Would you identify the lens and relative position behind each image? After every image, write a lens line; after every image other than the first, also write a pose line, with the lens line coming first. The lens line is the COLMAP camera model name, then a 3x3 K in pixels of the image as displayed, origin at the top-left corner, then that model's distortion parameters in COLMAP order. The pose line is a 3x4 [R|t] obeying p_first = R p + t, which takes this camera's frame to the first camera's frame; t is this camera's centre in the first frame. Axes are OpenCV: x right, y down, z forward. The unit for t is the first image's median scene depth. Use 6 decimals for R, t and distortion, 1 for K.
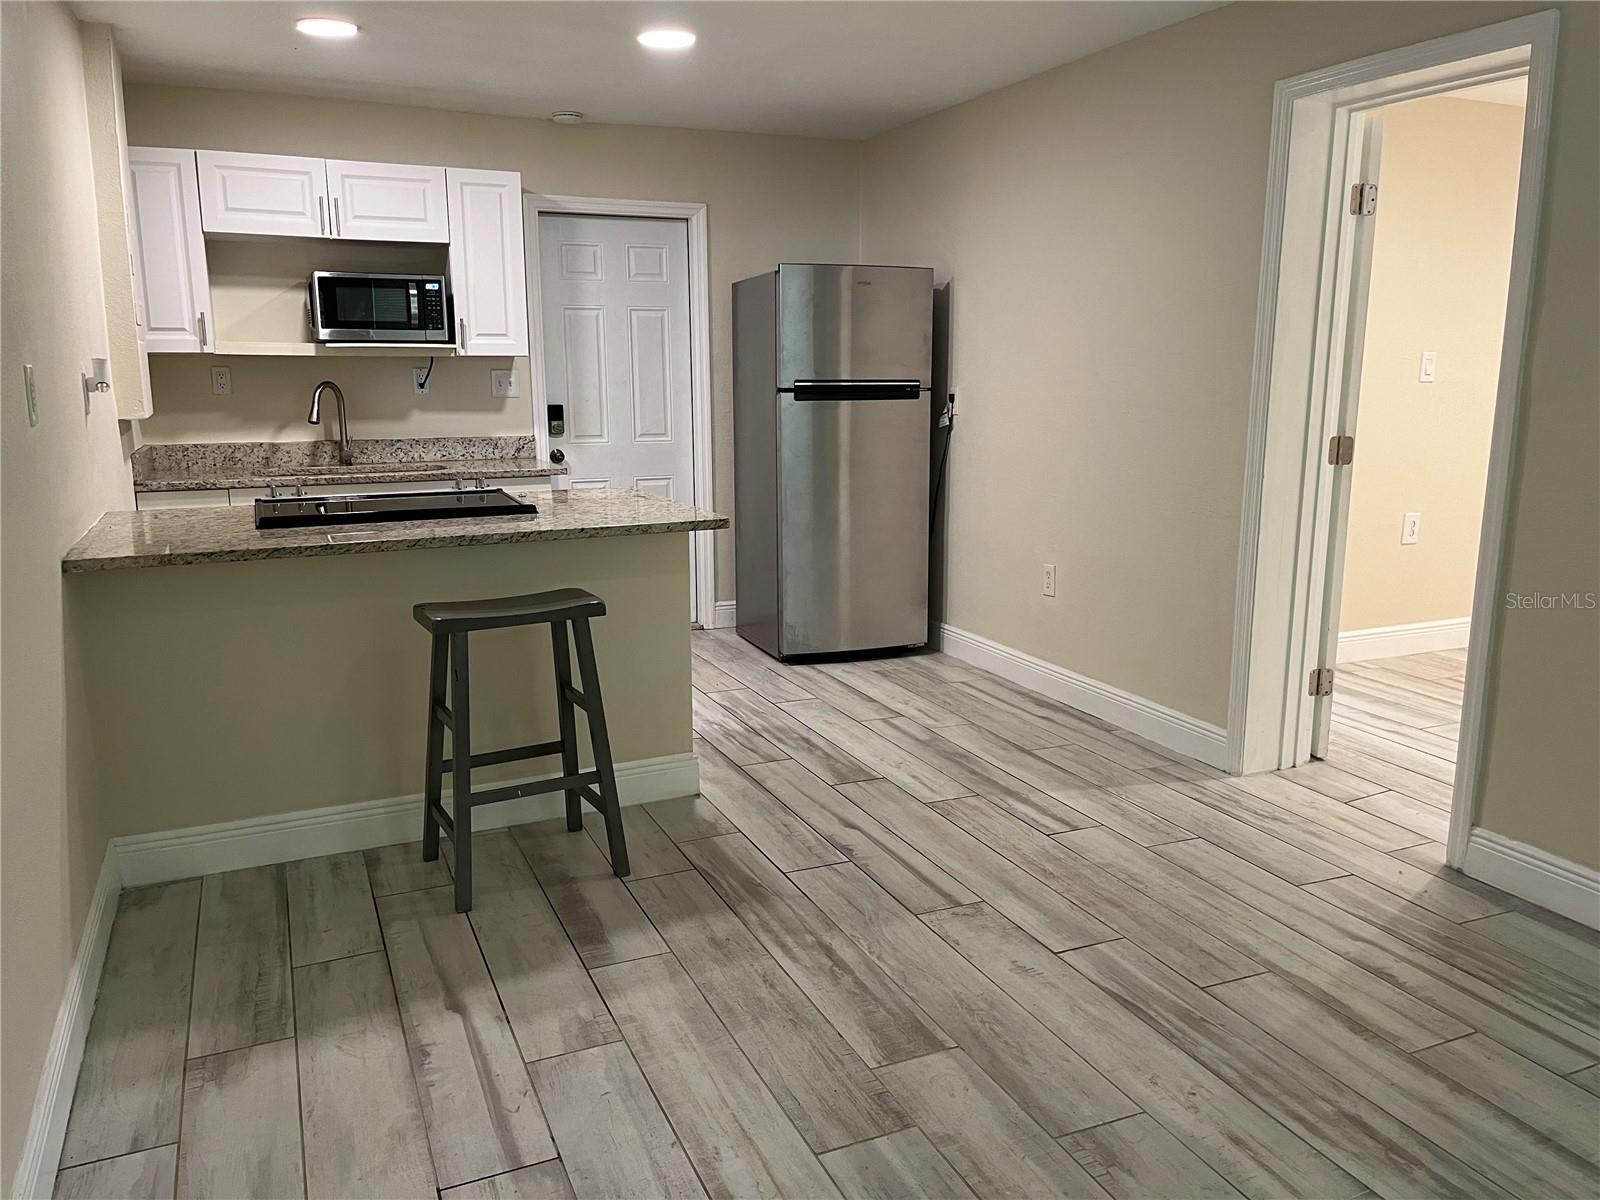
lens RADIAL K [[1208.1, 0, 798.2], [0, 1208.1, 601.7], [0, 0, 1]] dist [0.066578, -0.091147]
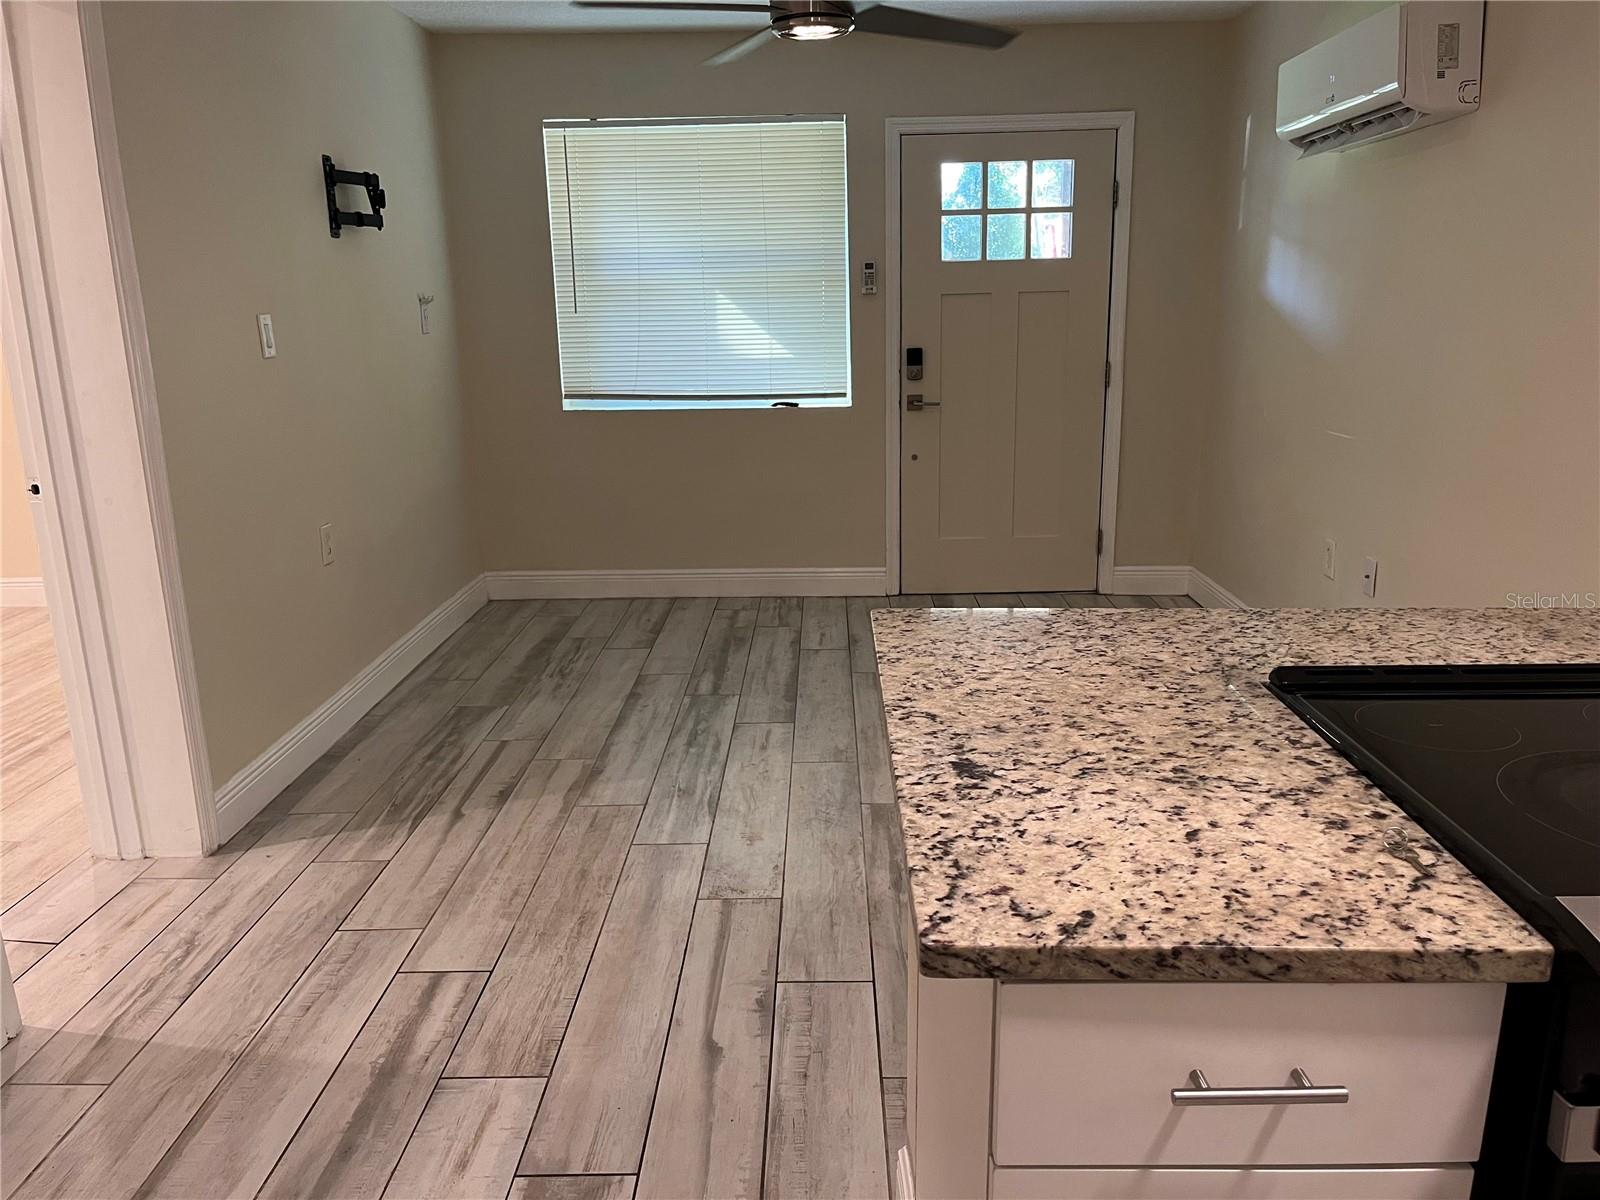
lens RADIAL K [[1208.1, 0, 812.4], [0, 1208.1, 597.0], [0, 0, 1]] dist [0.066578, -0.091147]
pose [[-0.910921, -0.085780, 0.403566, -0.209733], [0.095966, 0.907269, 0.409455, -0.249138], [-0.401266, 0.411710, -0.818218, 1.214693]]
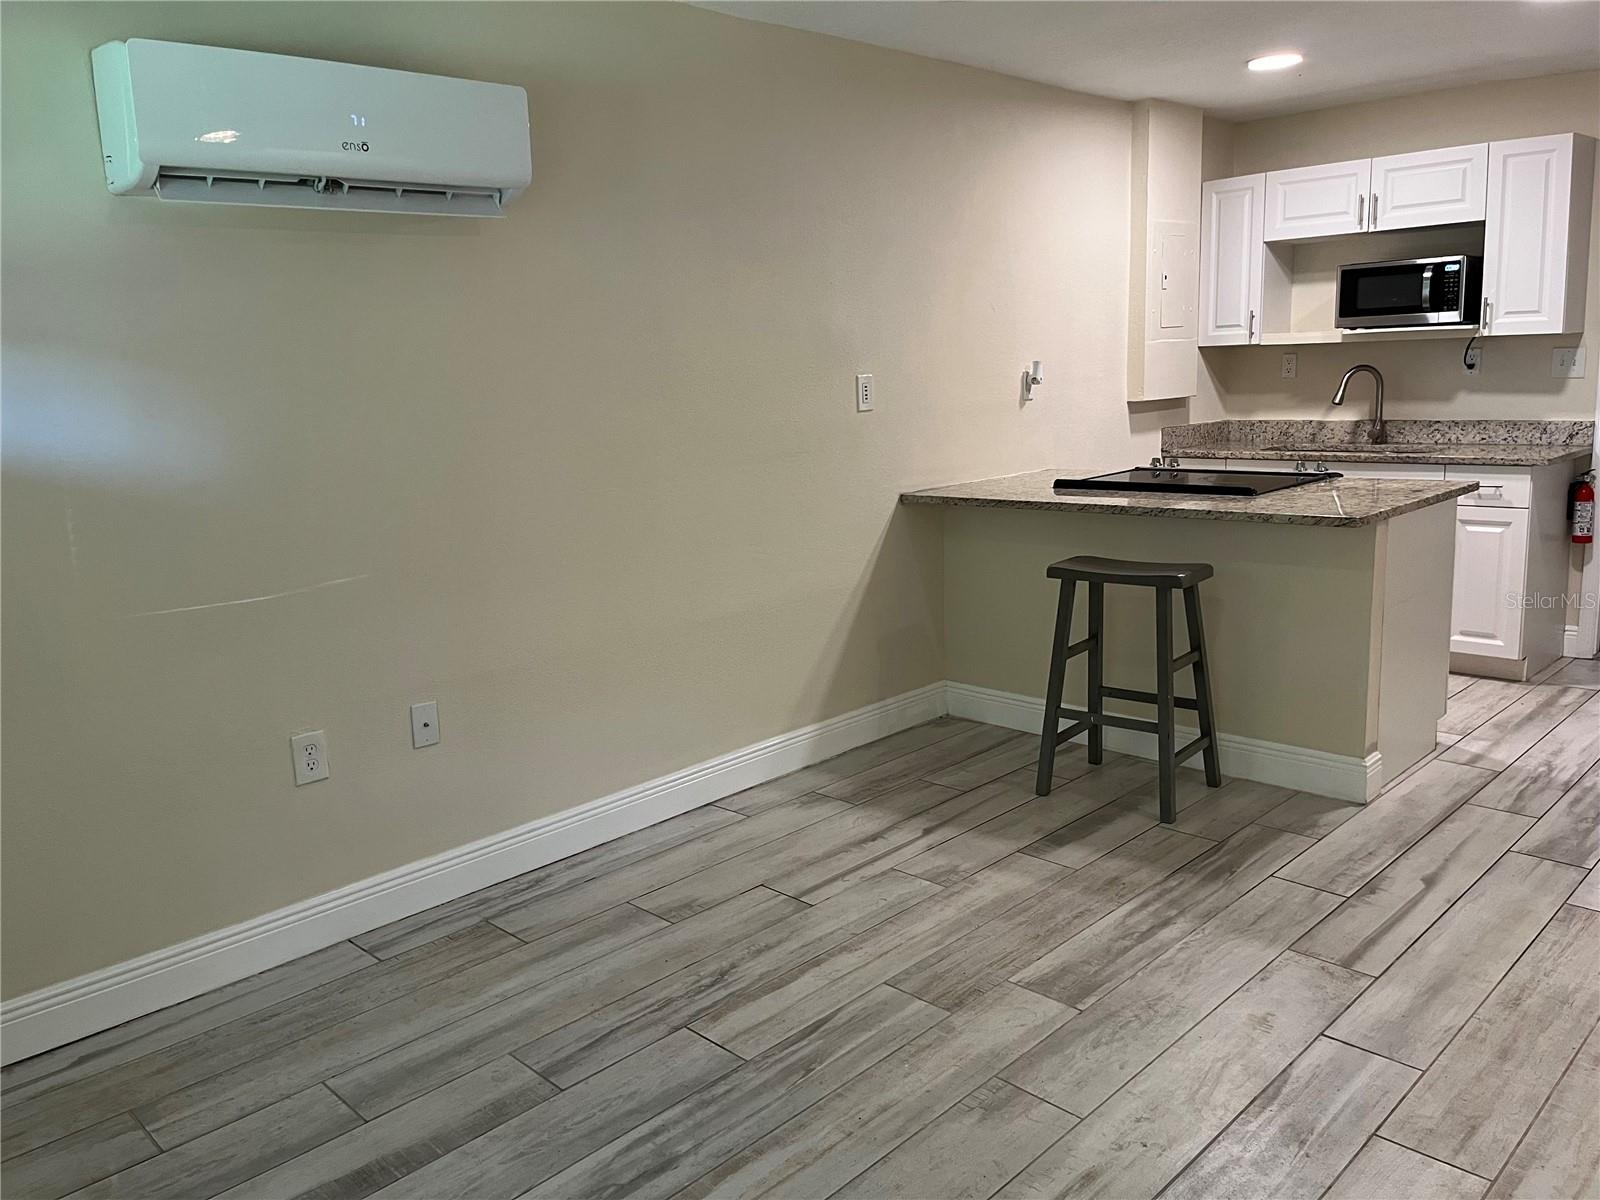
lens RADIAL K [[1208.1, 0, 798.5], [0, 1208.1, 593.3], [0, 0, 1]] dist [0.066578, -0.091147]
pose [[0.354877, 0.164265, -0.920369, 0.572889], [-0.141718, 0.982519, 0.120714, -0.053480], [0.924109, 0.087594, 0.371953, 0.198721]]
